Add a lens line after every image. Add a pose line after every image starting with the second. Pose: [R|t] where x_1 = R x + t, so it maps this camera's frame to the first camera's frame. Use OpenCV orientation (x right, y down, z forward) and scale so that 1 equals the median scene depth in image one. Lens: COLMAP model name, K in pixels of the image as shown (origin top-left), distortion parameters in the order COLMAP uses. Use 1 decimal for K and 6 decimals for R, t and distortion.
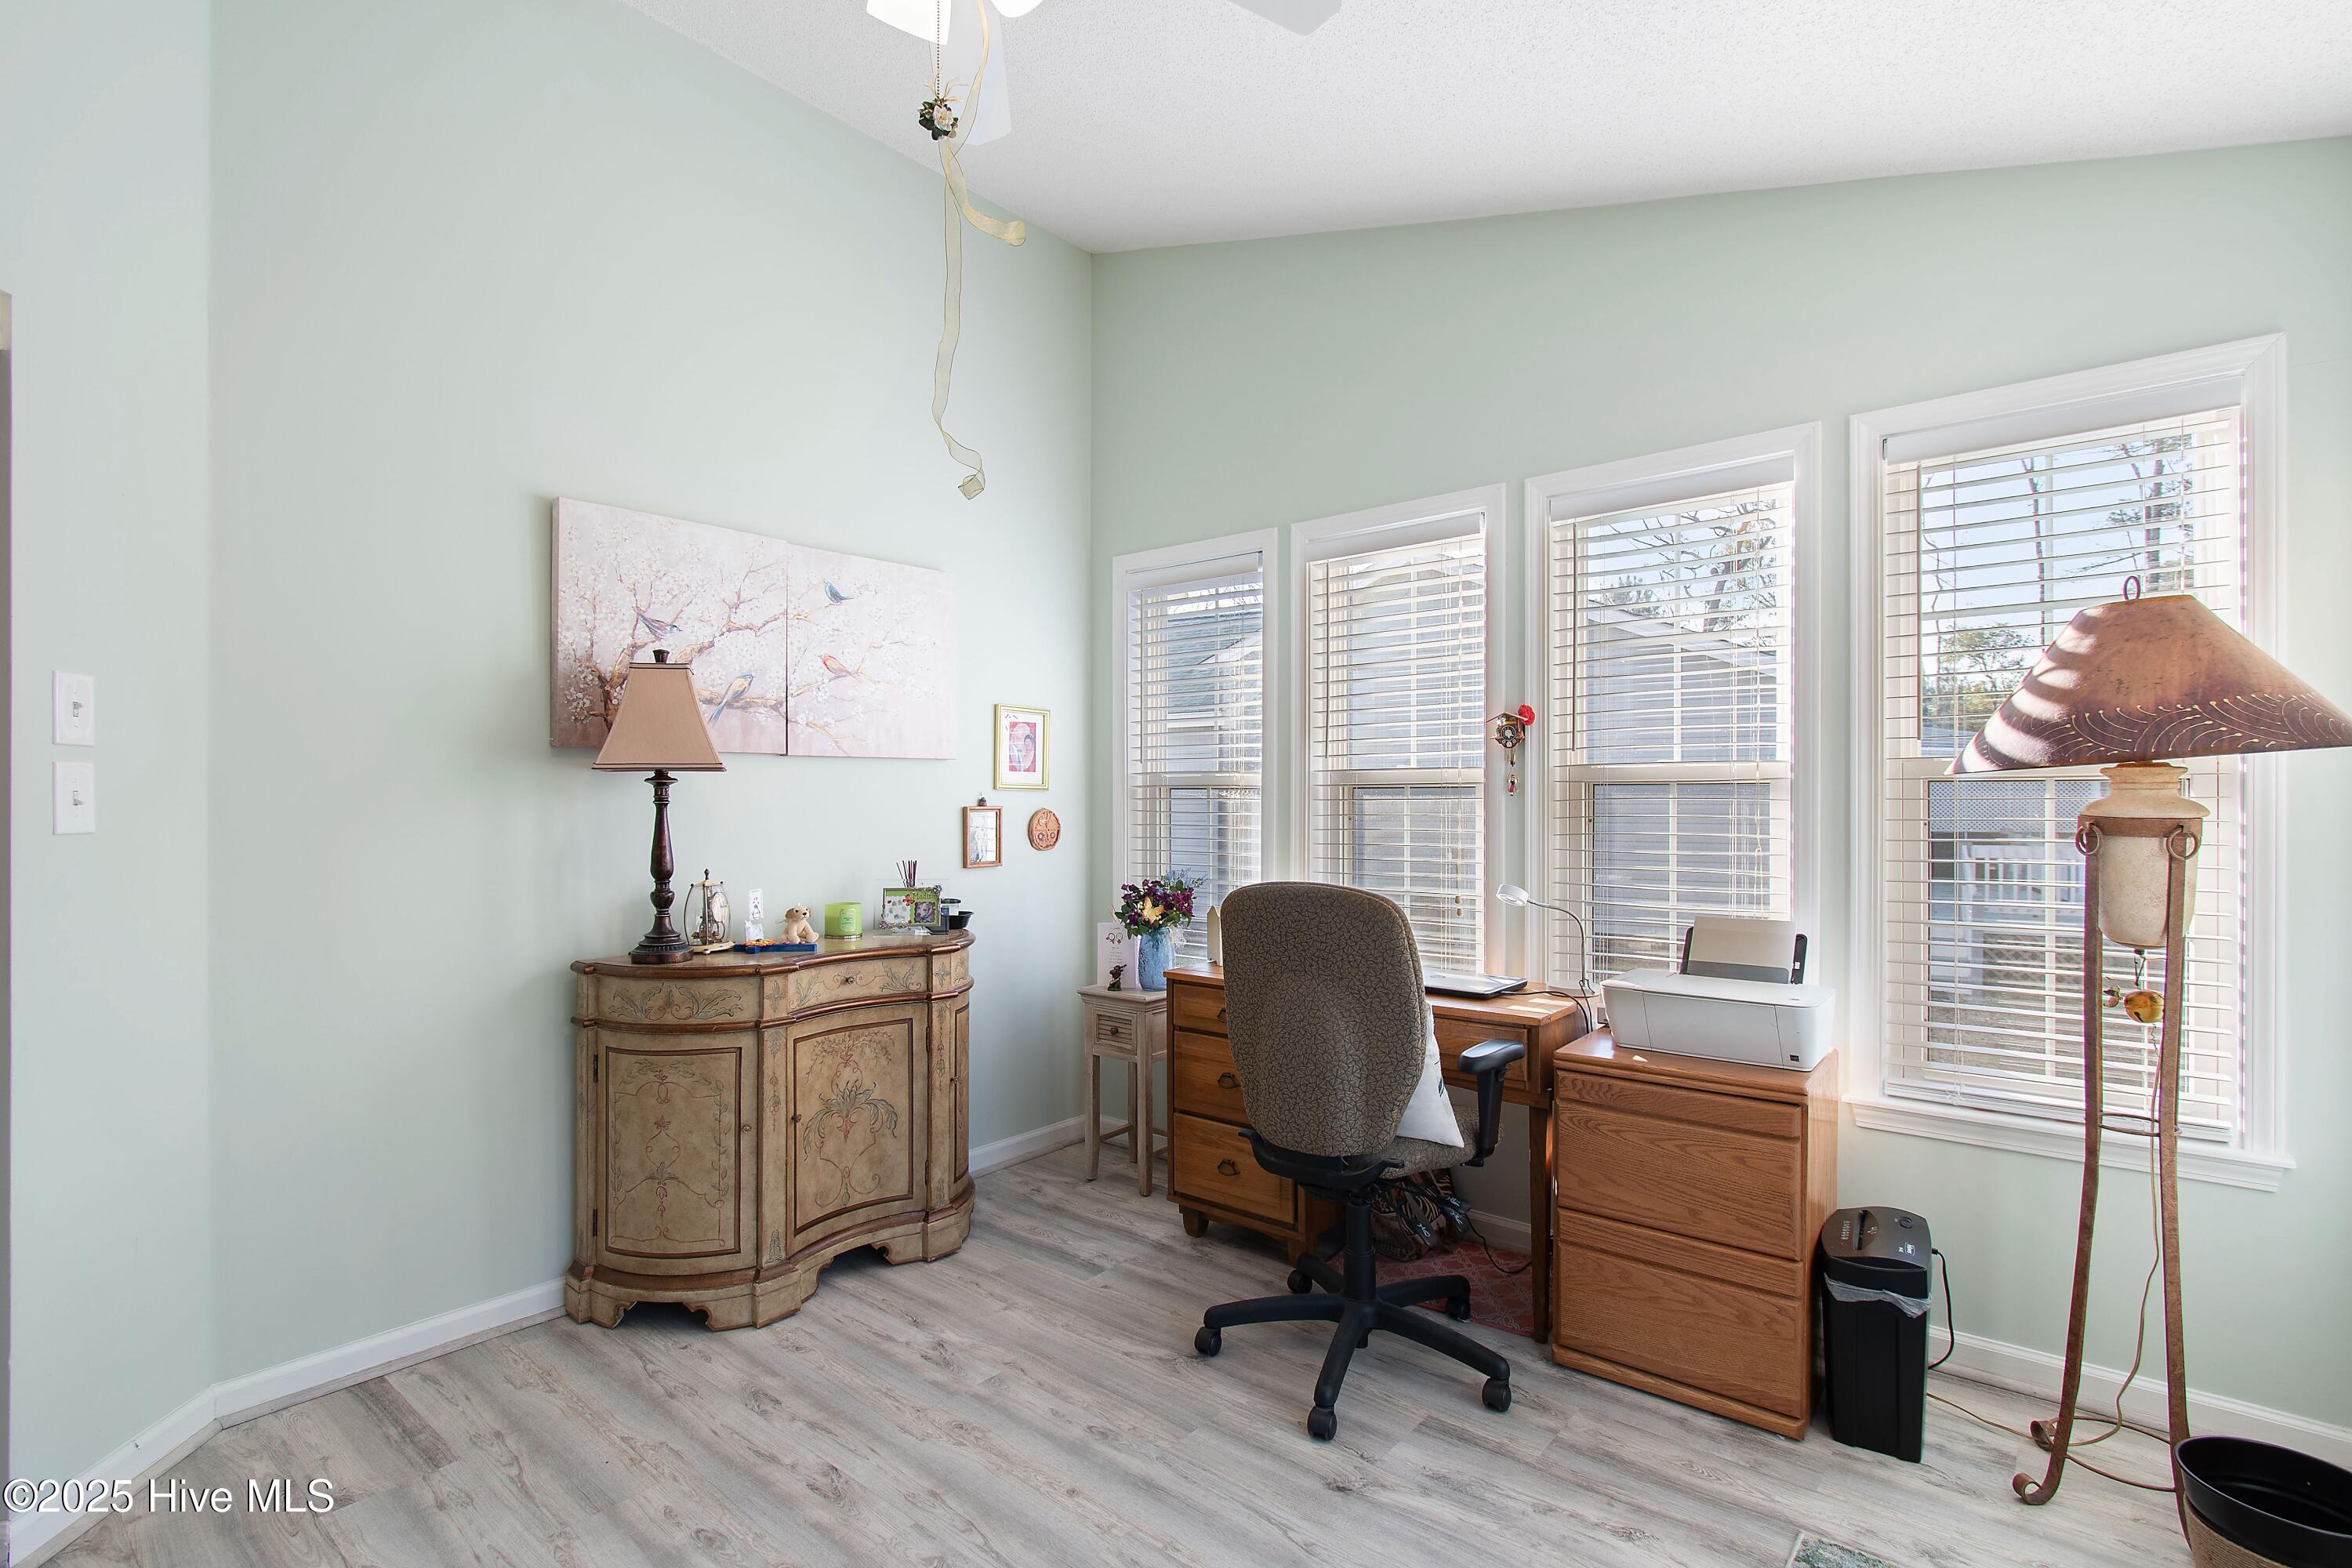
lens RADIAL K [[1119.9, 0, 1163.4], [0, 1119.9, 789.4], [0, 0, 1]] dist [0.013770, 0.000021]
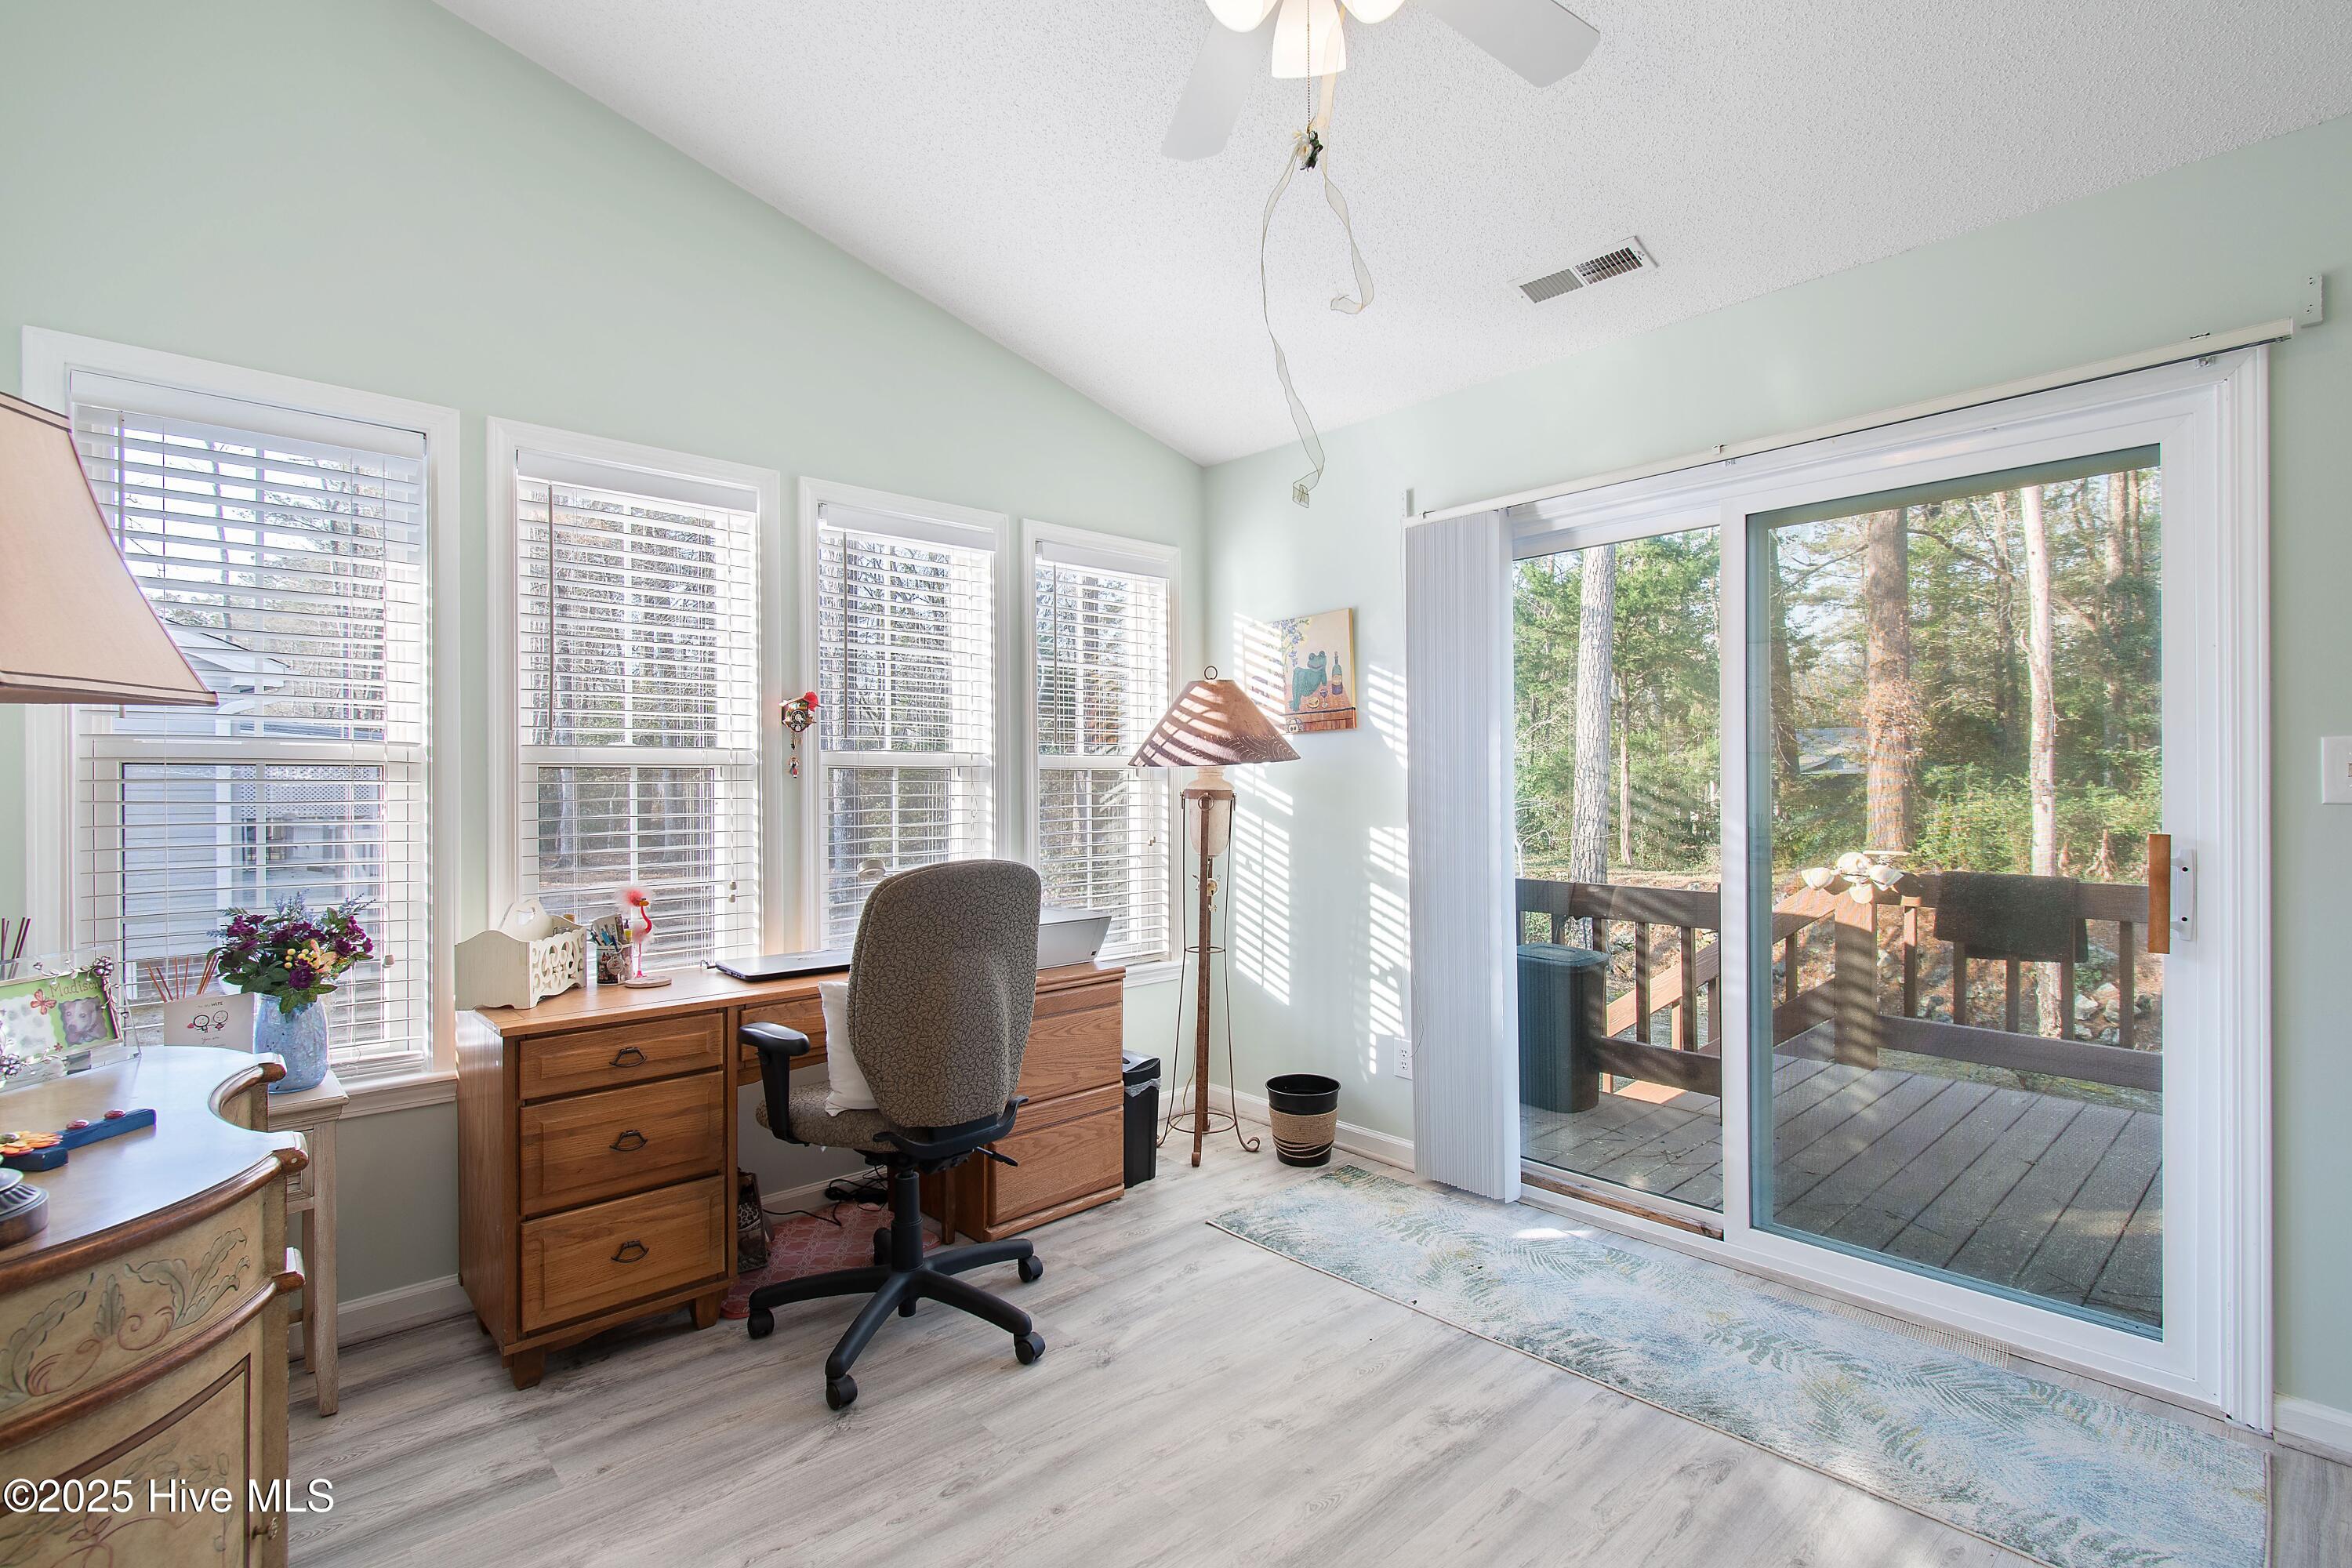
lens RADIAL K [[1119.9, 0, 1163.1], [0, 1119.9, 785.6], [0, 0, 1]] dist [0.013770, 0.000021]
pose [[0.130938, 0.001296, 0.991390, -0.712543], [-0.002367, 0.999997, -0.000994, 0.012884], [-0.991388, -0.002217, 0.130940, 0.560857]]
